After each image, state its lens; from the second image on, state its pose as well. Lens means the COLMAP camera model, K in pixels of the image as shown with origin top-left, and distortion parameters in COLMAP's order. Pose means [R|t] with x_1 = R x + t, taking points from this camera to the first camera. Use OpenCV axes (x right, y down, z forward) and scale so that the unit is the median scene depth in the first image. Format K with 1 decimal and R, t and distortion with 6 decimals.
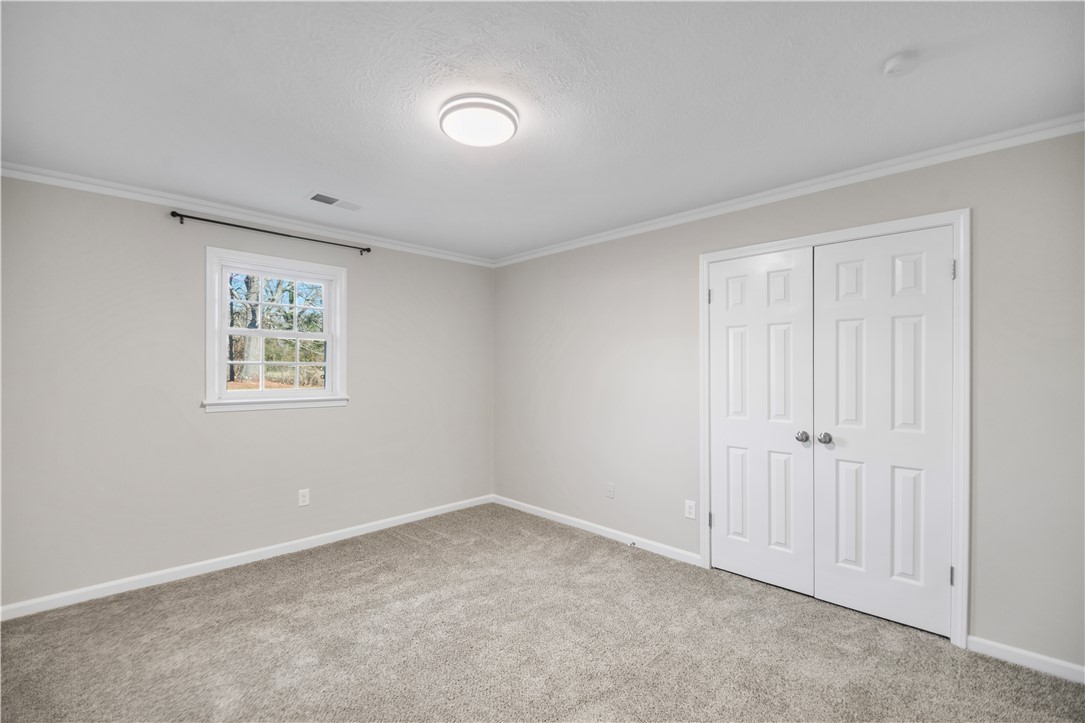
lens RADIAL K [[465.5, 0, 537.5], [0, 465.5, 368.6], [0, 0, 1]] dist [-0.027861, -0.001819]
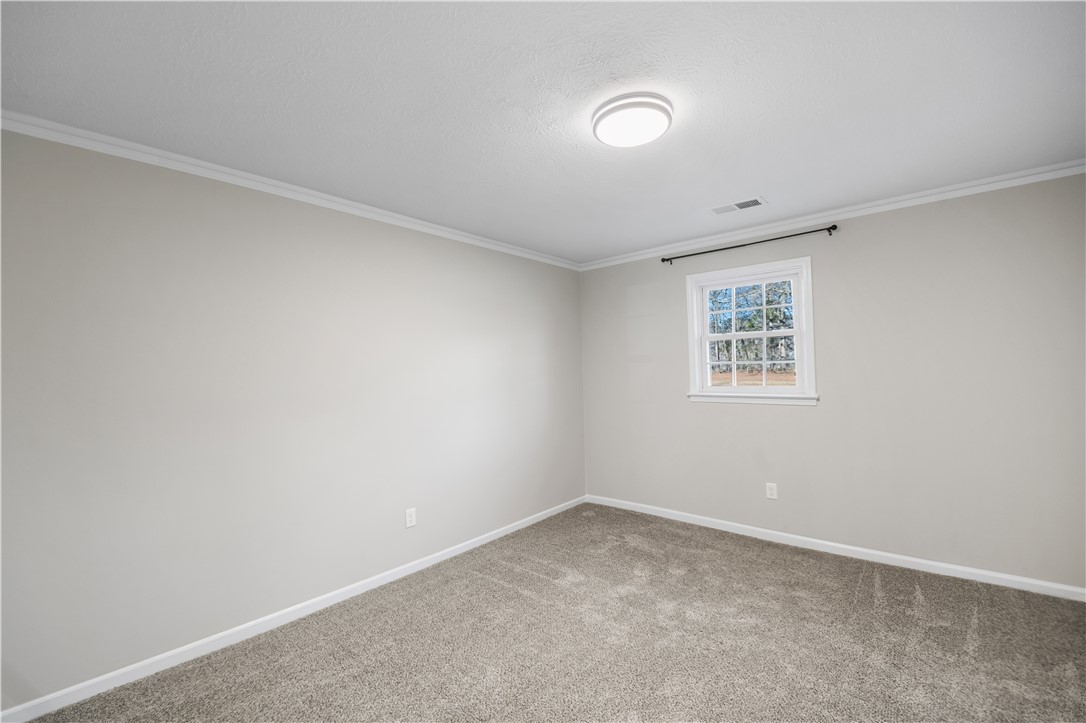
lens RADIAL K [[446.5, 0, 532.4], [0, 446.5, 367.9], [0, 0, 1]] dist [-0.029911, -0.001671]
pose [[0.045892, -0.017162, -0.998799, 0.461970], [0.019729, 0.999673, -0.016271, 0.009348], [0.998752, -0.018959, 0.046216, 0.424255]]
